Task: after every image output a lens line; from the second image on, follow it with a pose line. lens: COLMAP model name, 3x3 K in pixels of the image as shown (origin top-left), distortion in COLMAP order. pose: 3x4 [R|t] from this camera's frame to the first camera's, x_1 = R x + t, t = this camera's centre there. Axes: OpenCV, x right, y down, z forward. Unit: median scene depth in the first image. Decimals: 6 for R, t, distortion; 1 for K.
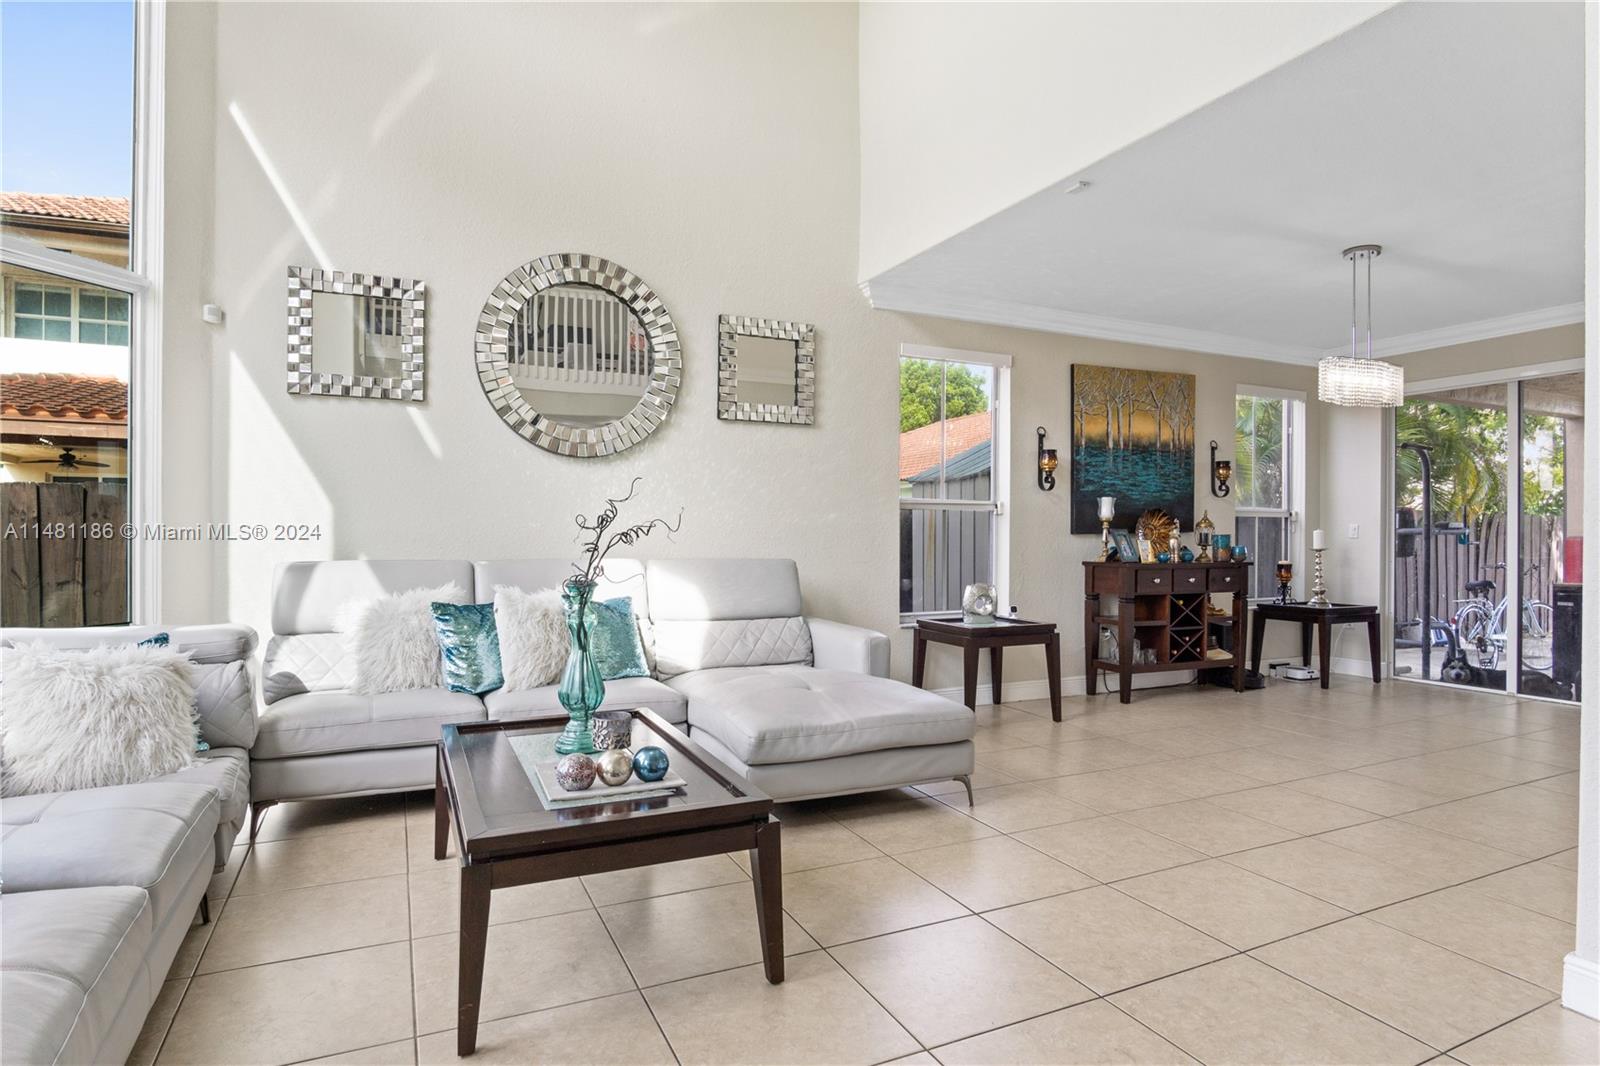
lens RADIAL K [[865.2, 0, 807.0], [0, 865.2, 535.2], [0, 0, 1]] dist [-0.030004, 0.006316]
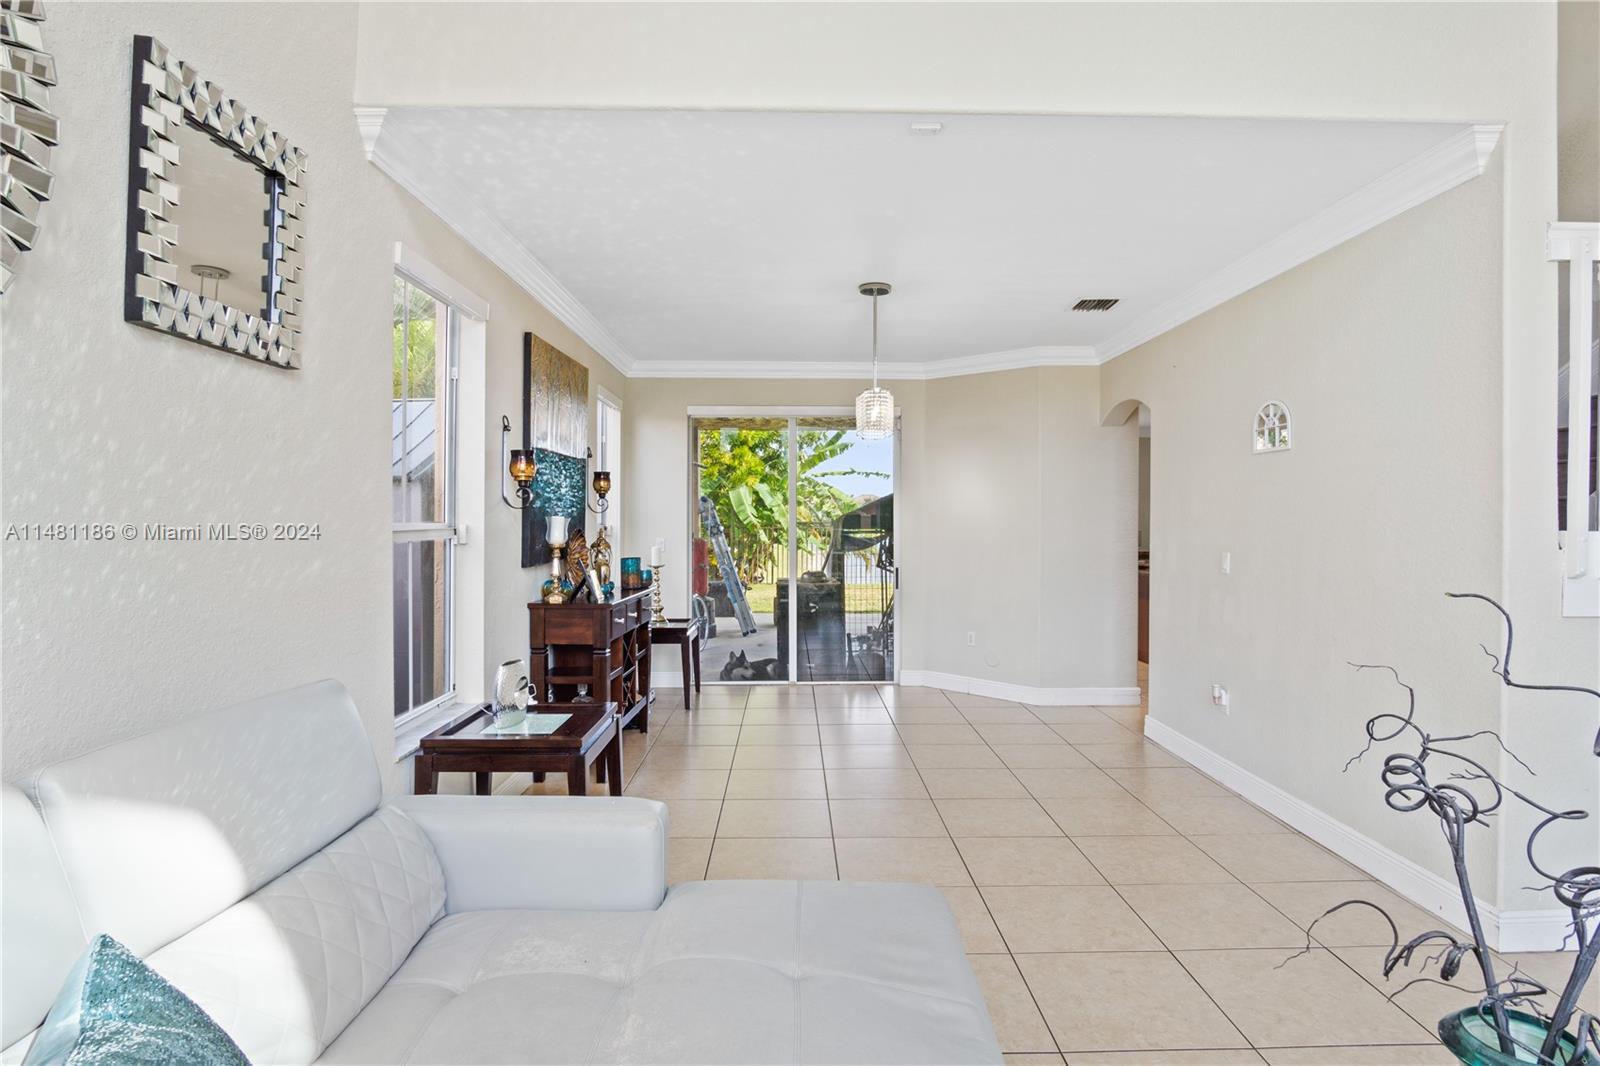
lens RADIAL K [[865.2, 0, 804.2], [0, 865.2, 525.2], [0, 0, 1]] dist [-0.030004, 0.006316]
pose [[0.415650, -0.009590, 0.909474, -0.257060], [0.004017, 0.999954, 0.008708, -0.042890], [-0.909516, 0.000034, 0.415669, 0.497721]]
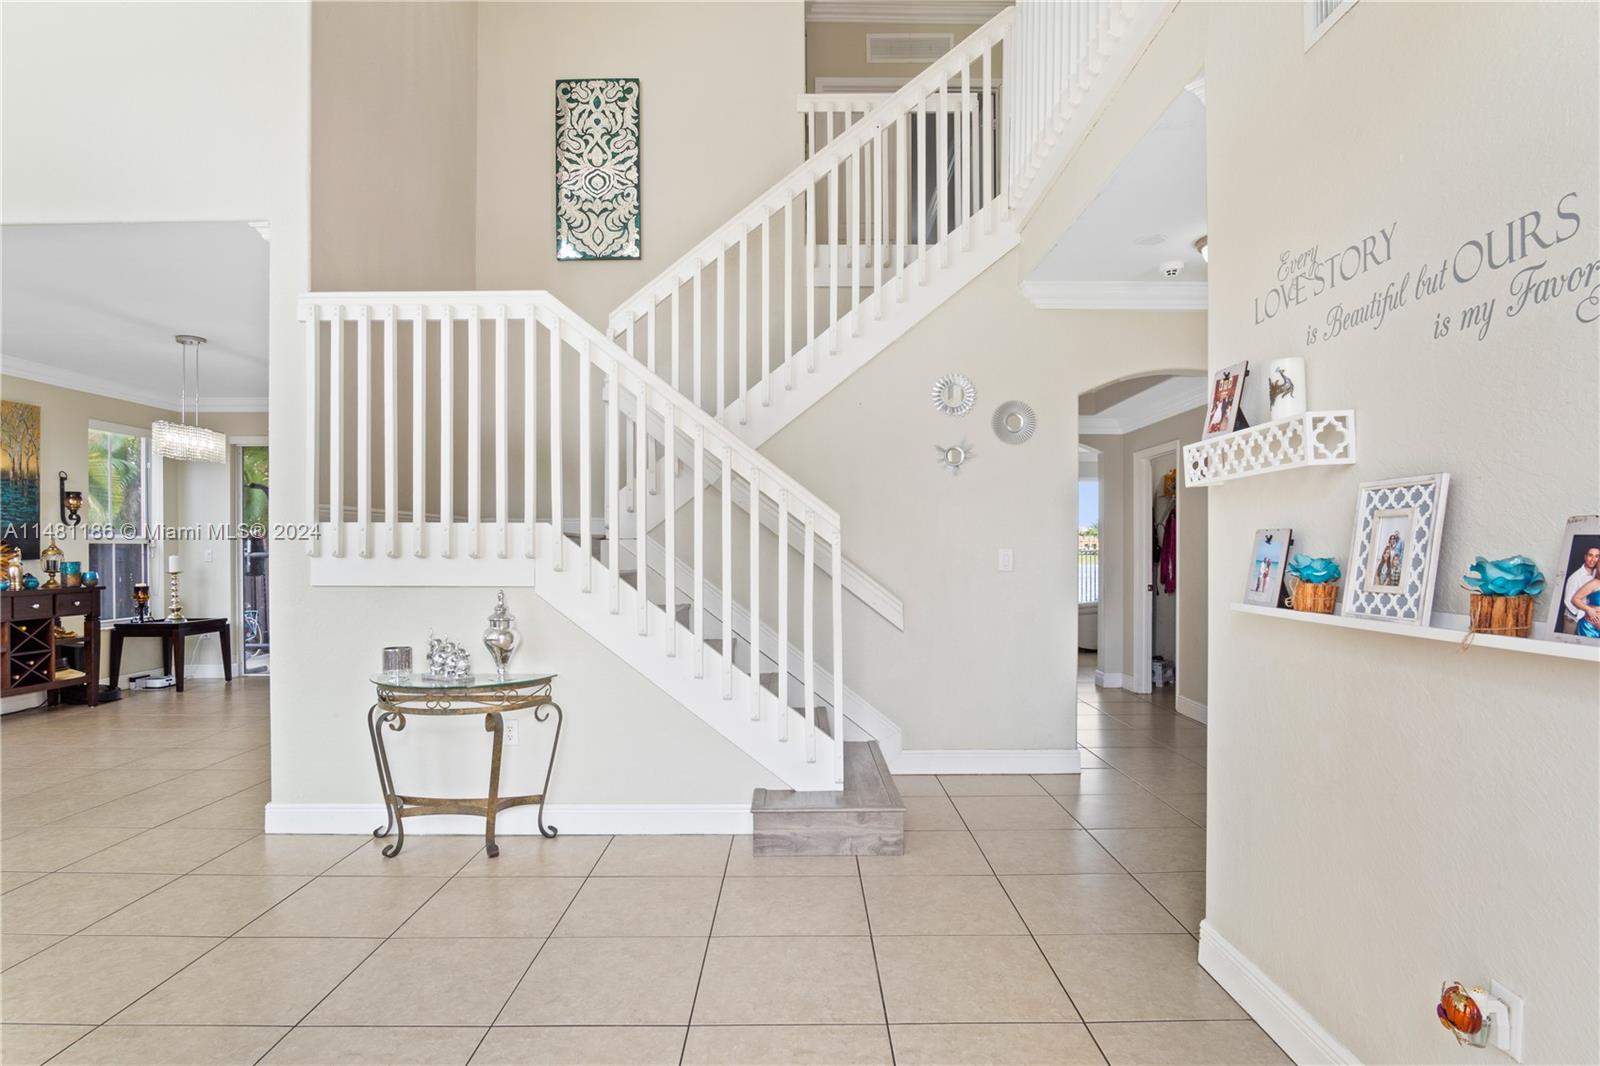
lens RADIAL K [[865.2, 0, 817.0], [0, 865.2, 561.3], [0, 0, 1]] dist [-0.030004, 0.006316]
pose [[0.418701, -0.016566, 0.907973, -0.089661], [0.003701, 0.999856, 0.016536, -0.016134], [-0.908117, -0.003563, 0.418702, -0.295607]]
